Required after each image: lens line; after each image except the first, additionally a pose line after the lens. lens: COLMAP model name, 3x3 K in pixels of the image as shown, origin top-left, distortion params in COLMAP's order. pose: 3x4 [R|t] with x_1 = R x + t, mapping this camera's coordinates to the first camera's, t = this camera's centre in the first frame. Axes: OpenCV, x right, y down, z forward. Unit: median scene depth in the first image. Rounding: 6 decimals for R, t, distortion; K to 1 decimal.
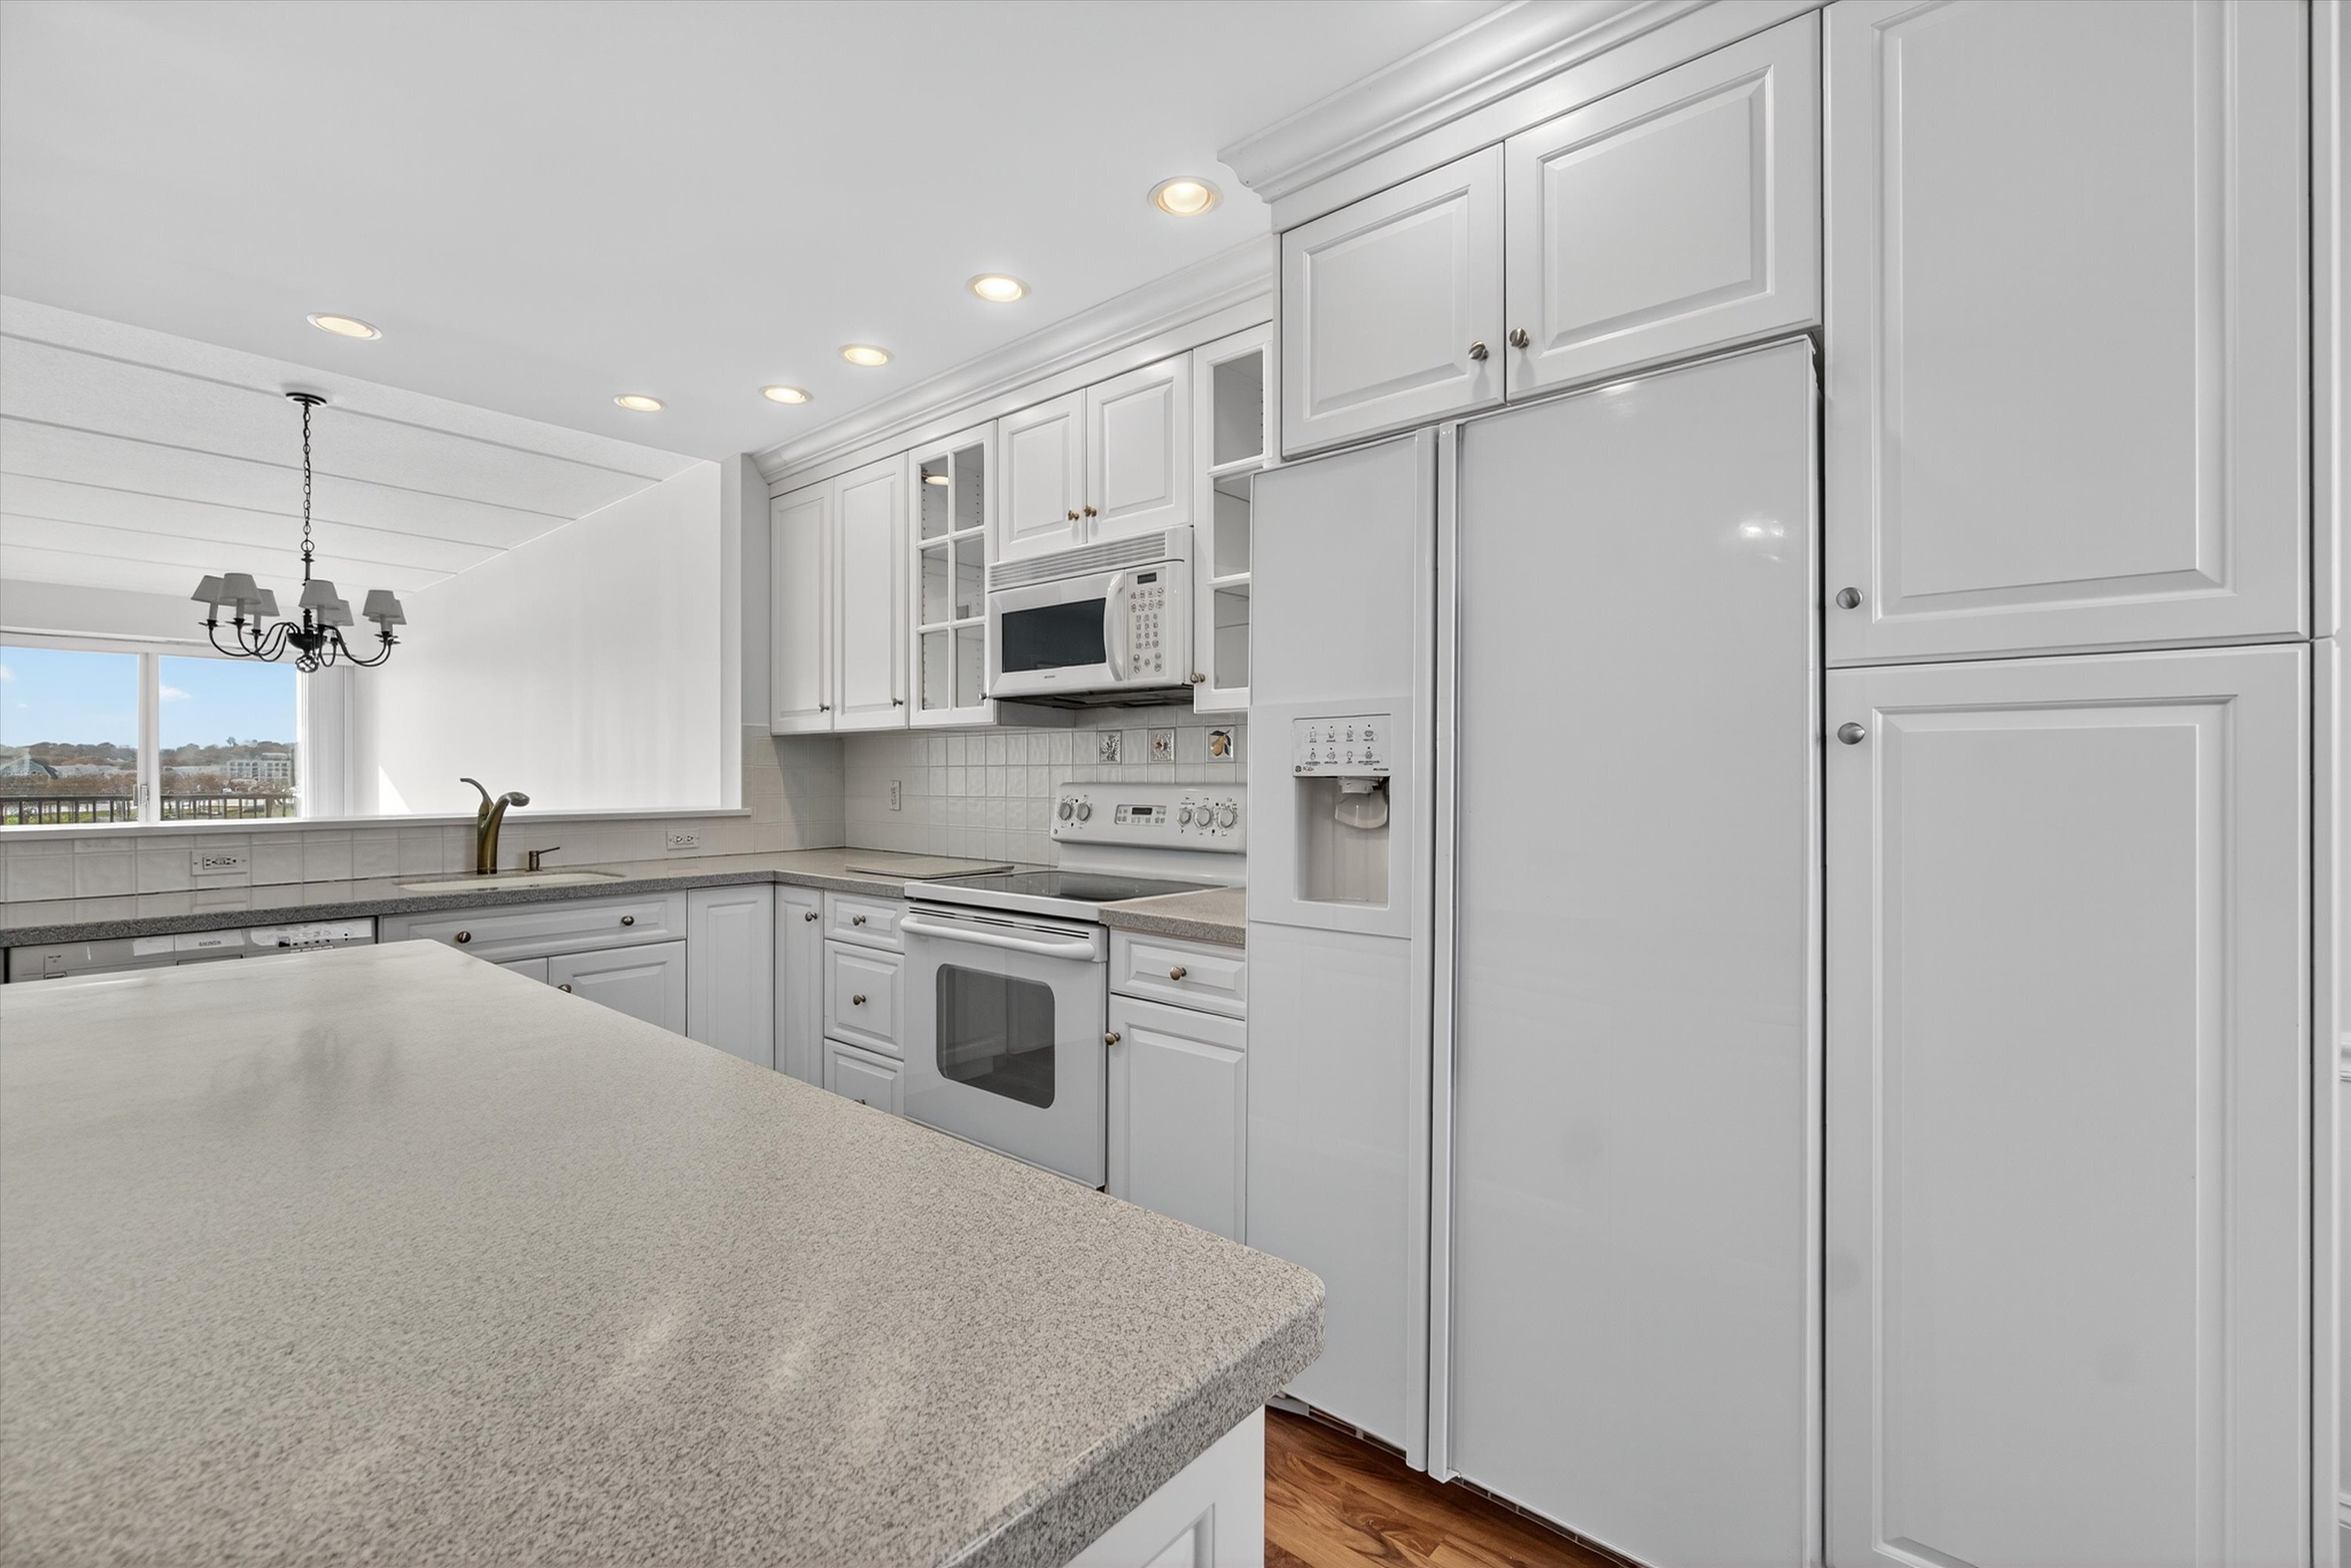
lens RADIAL K [[1016.5, 0, 1175.5], [0, 1016.5, 784.0], [0, 0, 1]] dist [-0.000246, -0.000275]
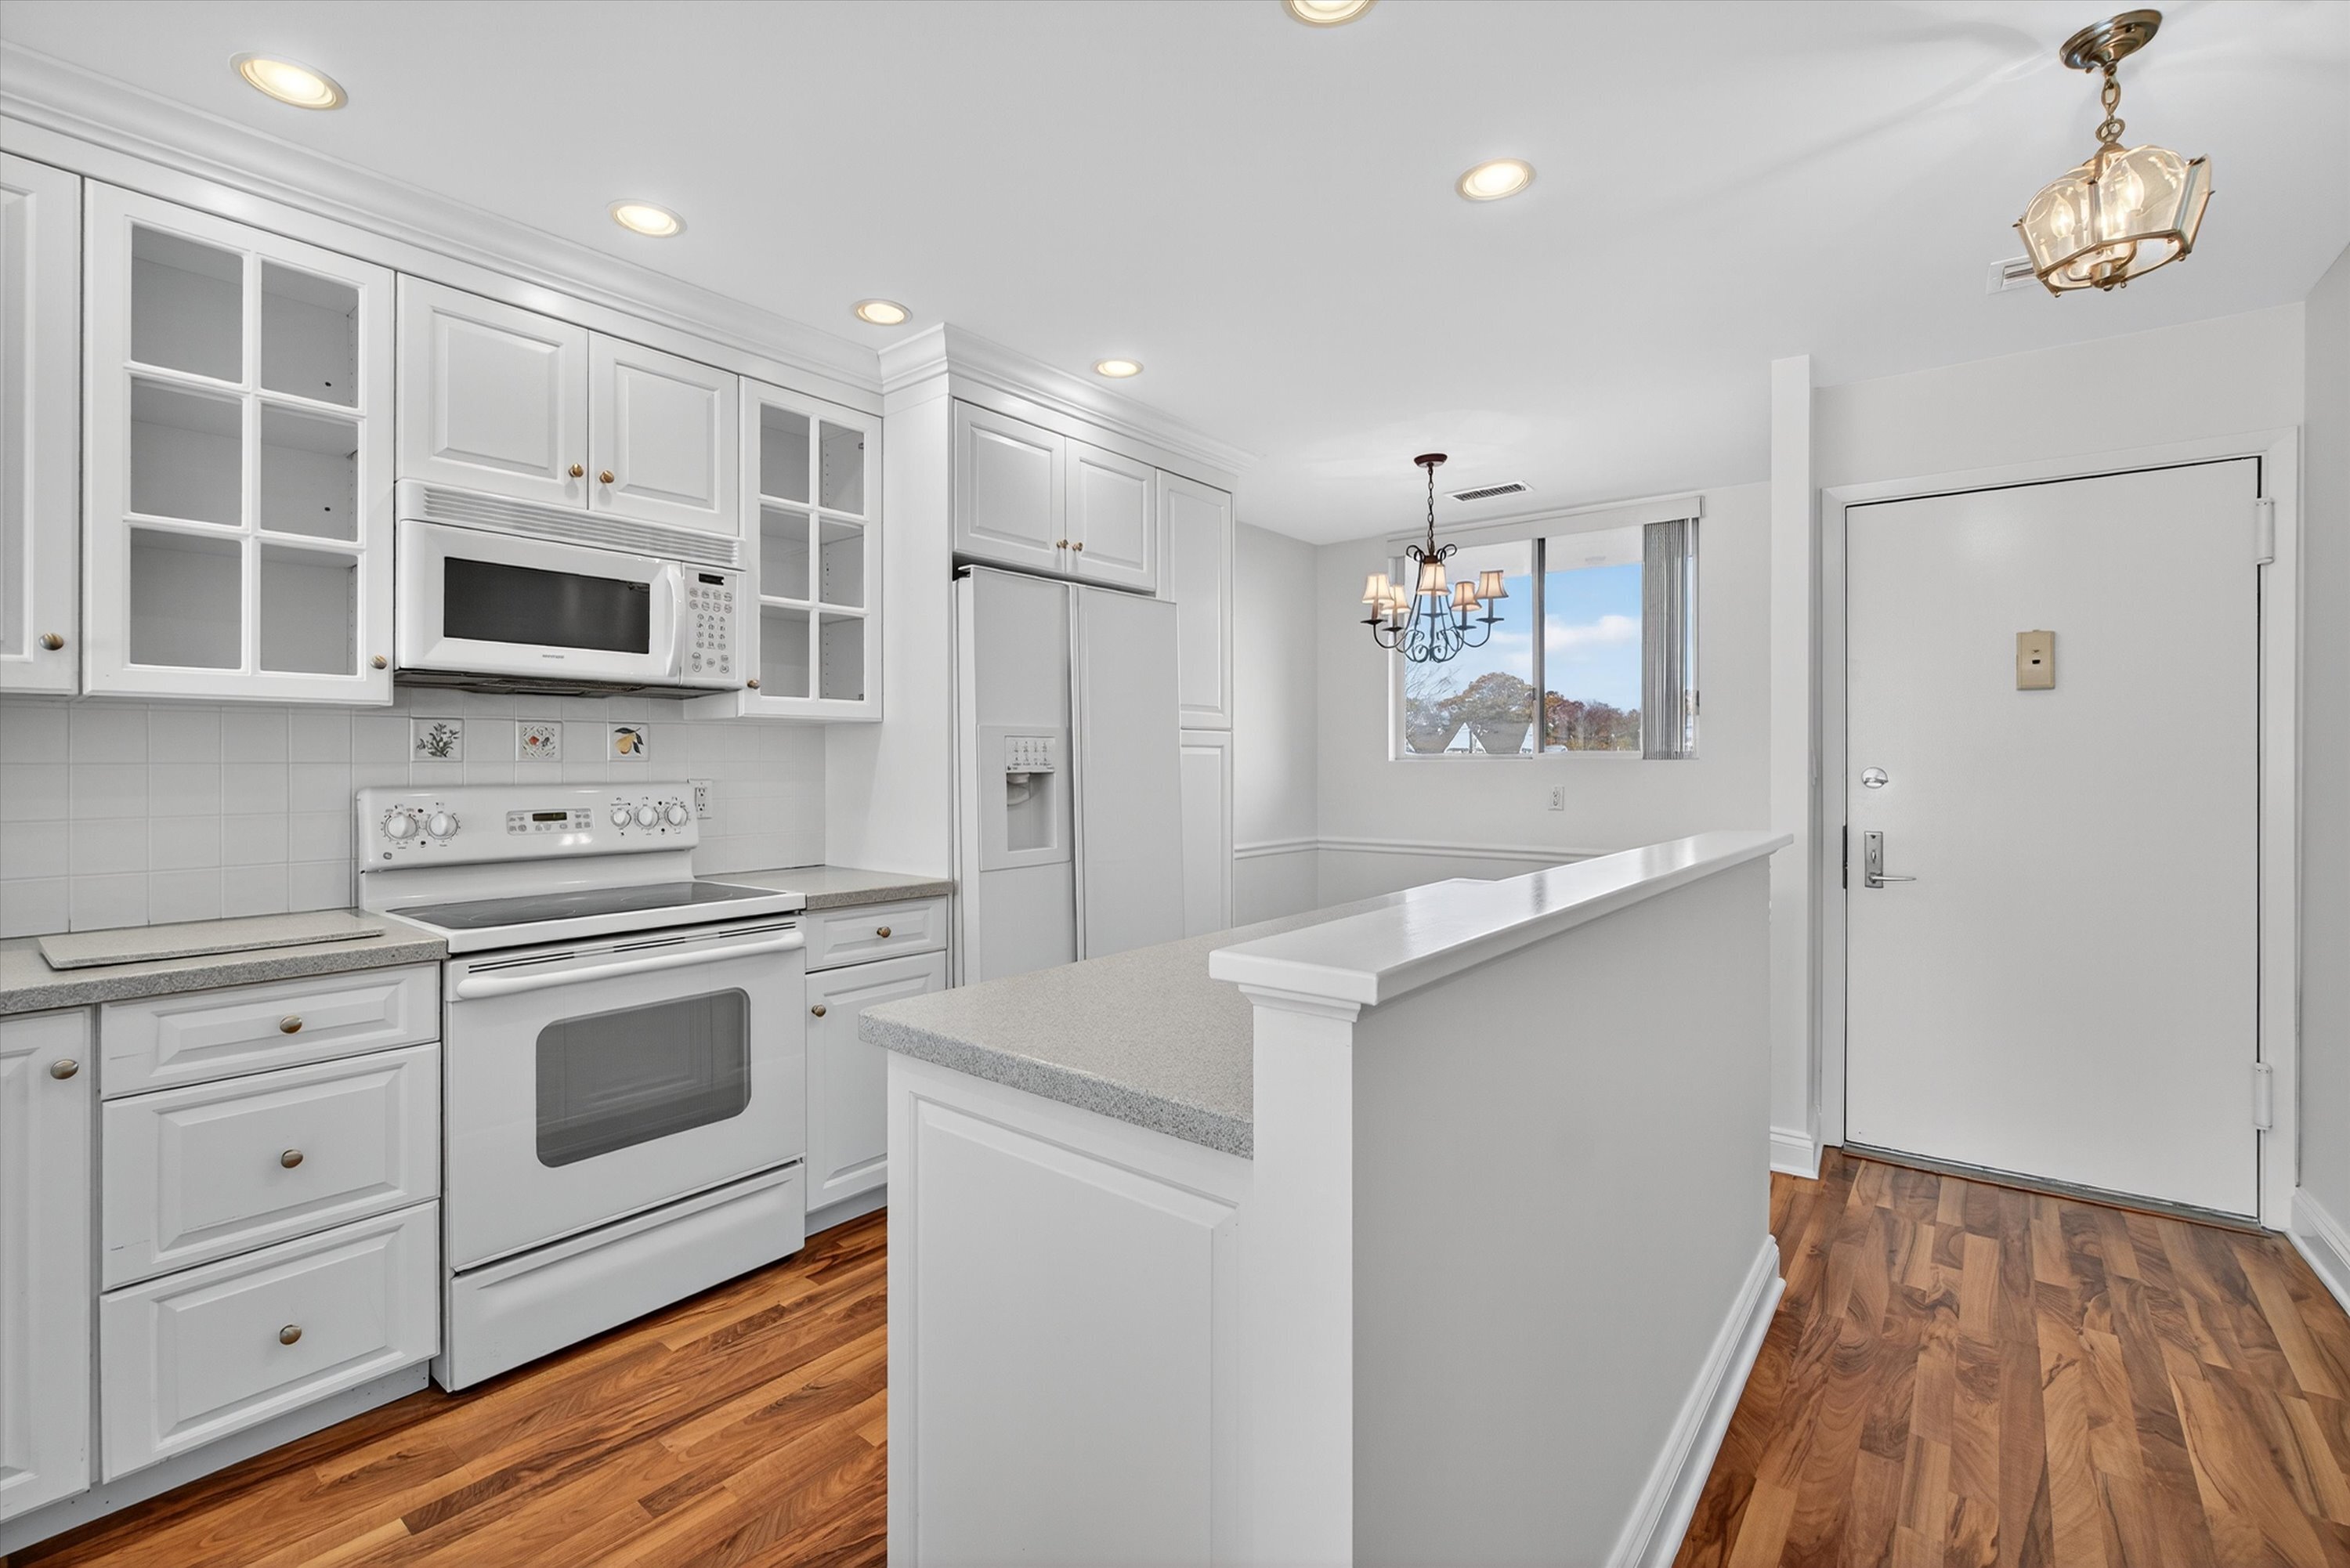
lens RADIAL K [[1012.1, 0, 1174.0], [0, 1012.1, 770.3], [0, 0, 1]] dist [-0.000476, 0.000040]
pose [[-0.030442, -0.007288, 0.999510, -1.040056], [0.012337, 0.999895, 0.007667, -0.014734], [-0.999460, 0.012564, -0.030349, 0.568738]]
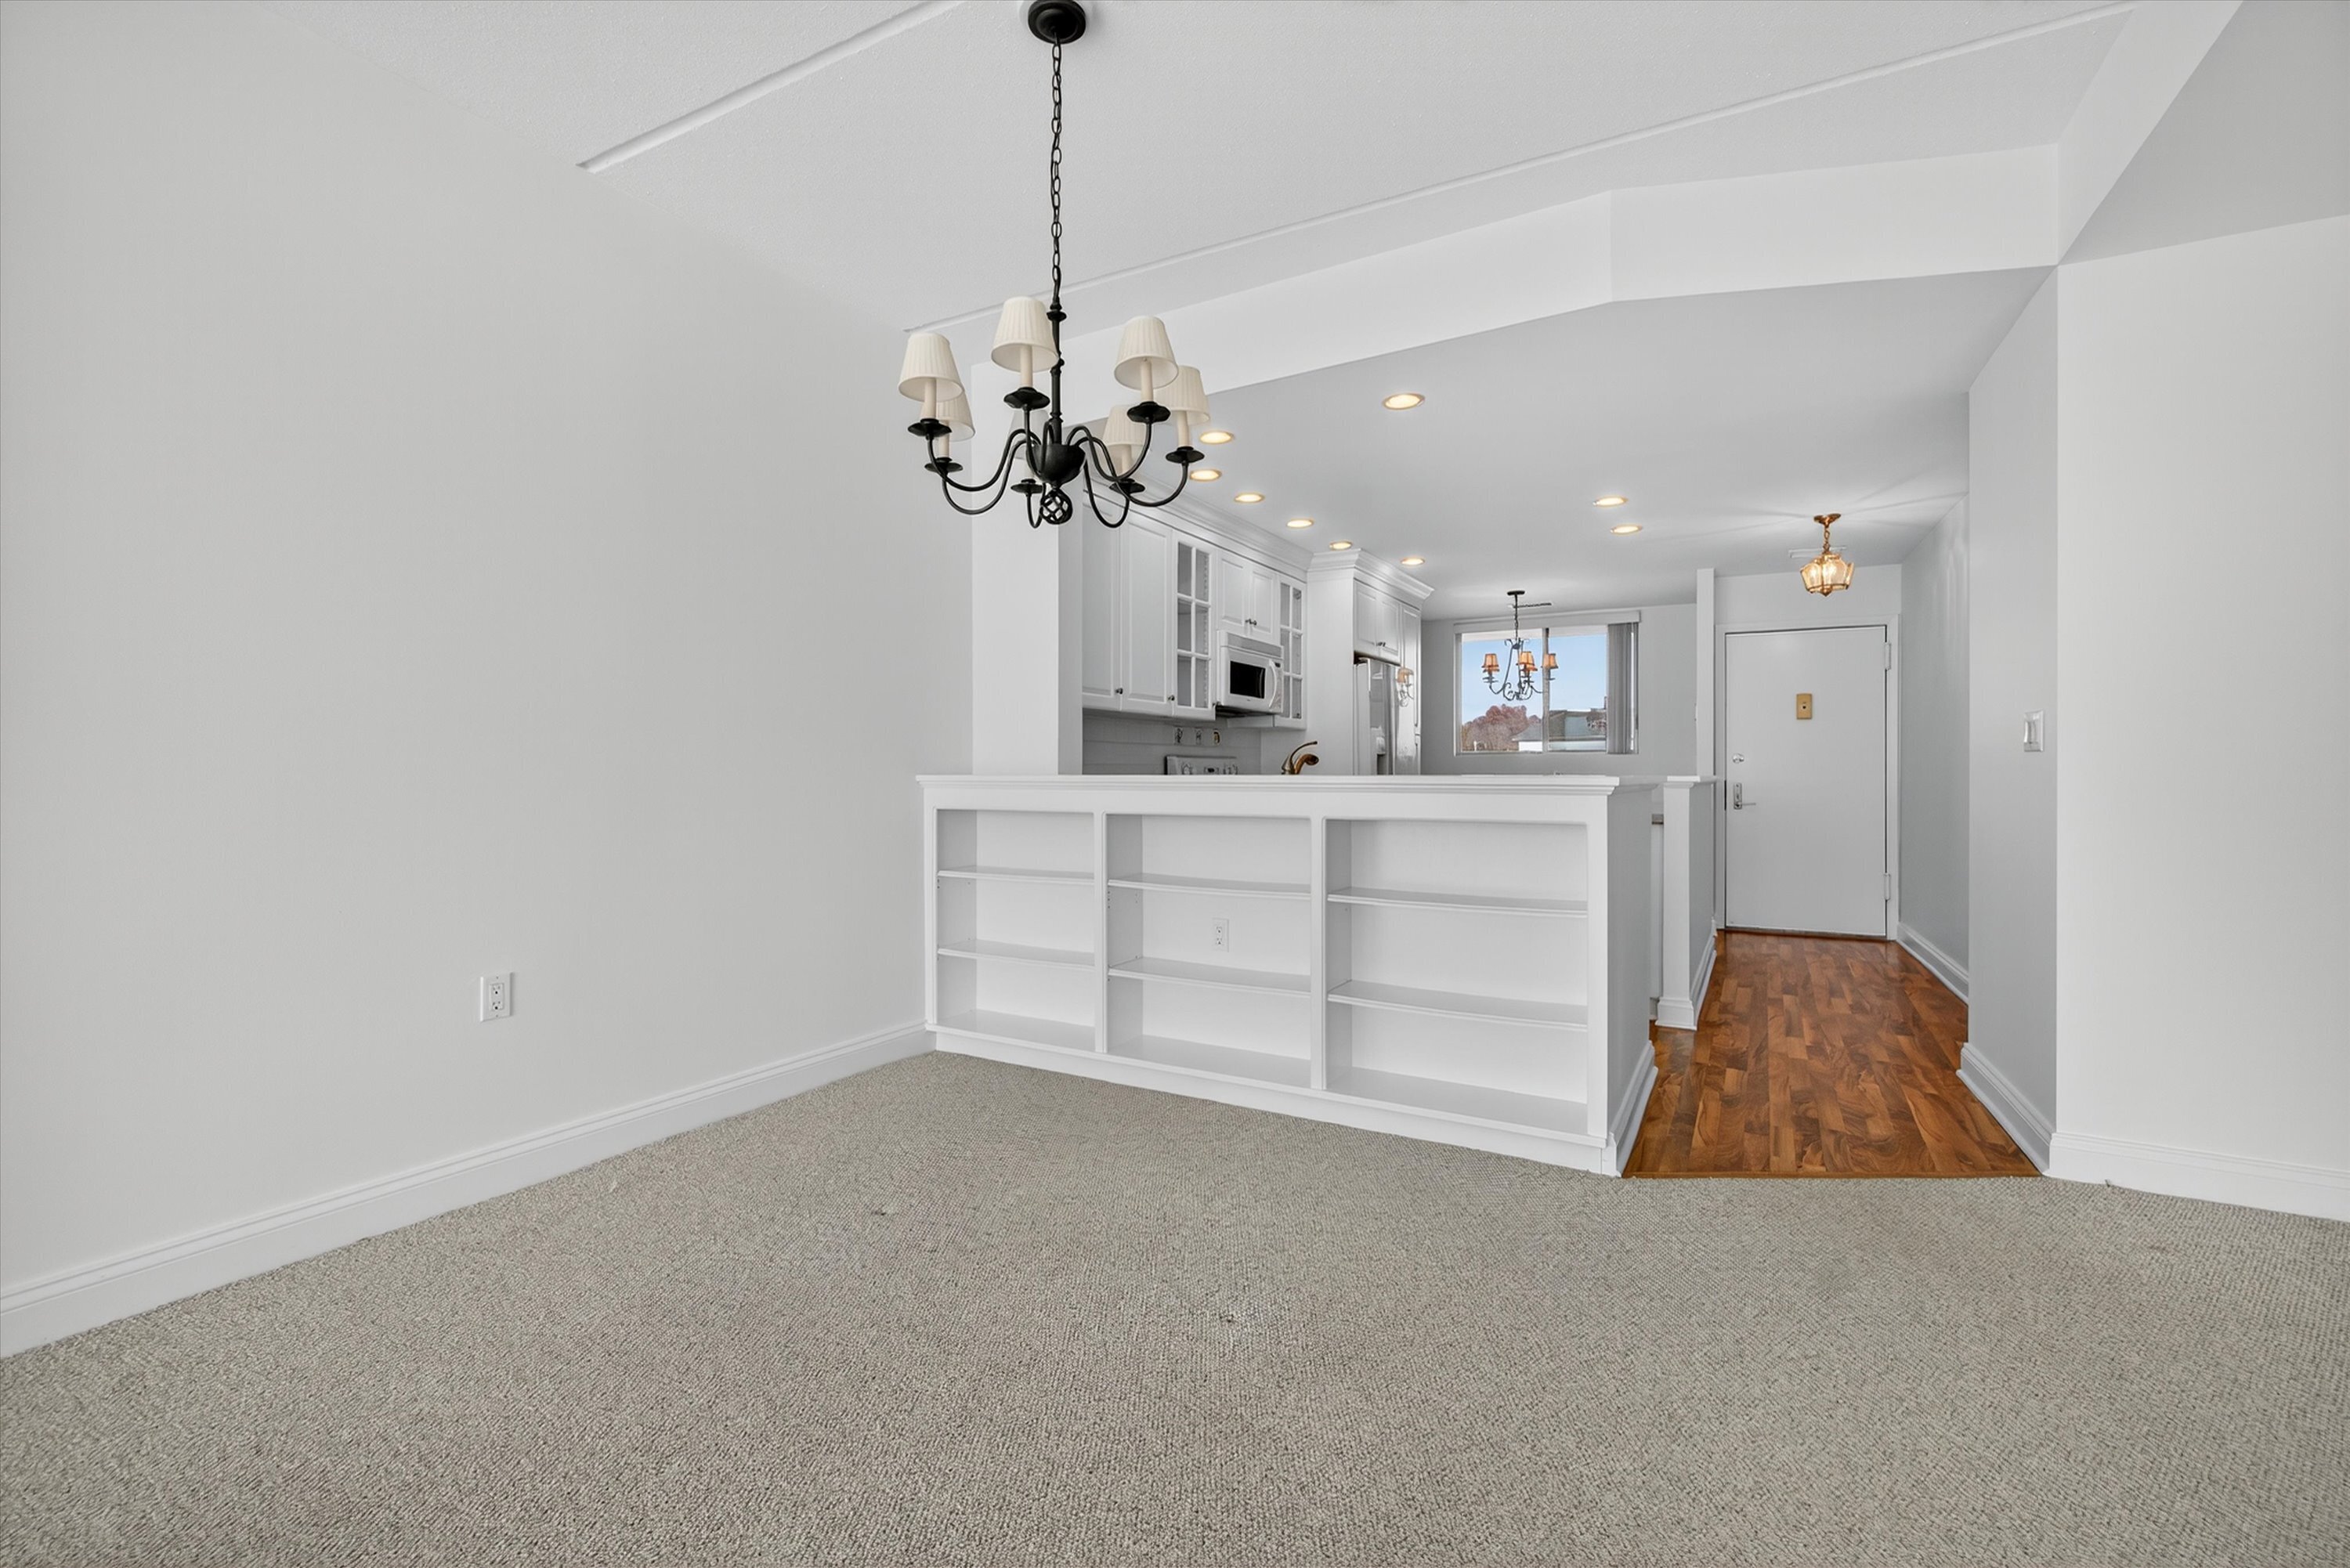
lens RADIAL K [[1012.1, 0, 1174.0], [0, 1012.1, 770.3], [0, 0, 1]] dist [-0.000476, 0.000040]
pose [[-0.186666, 0.003726, 0.982416, -2.165135], [0.009944, 0.999949, -0.001903, 0.033956], [-0.982373, 0.009413, -0.186694, 1.623997]]
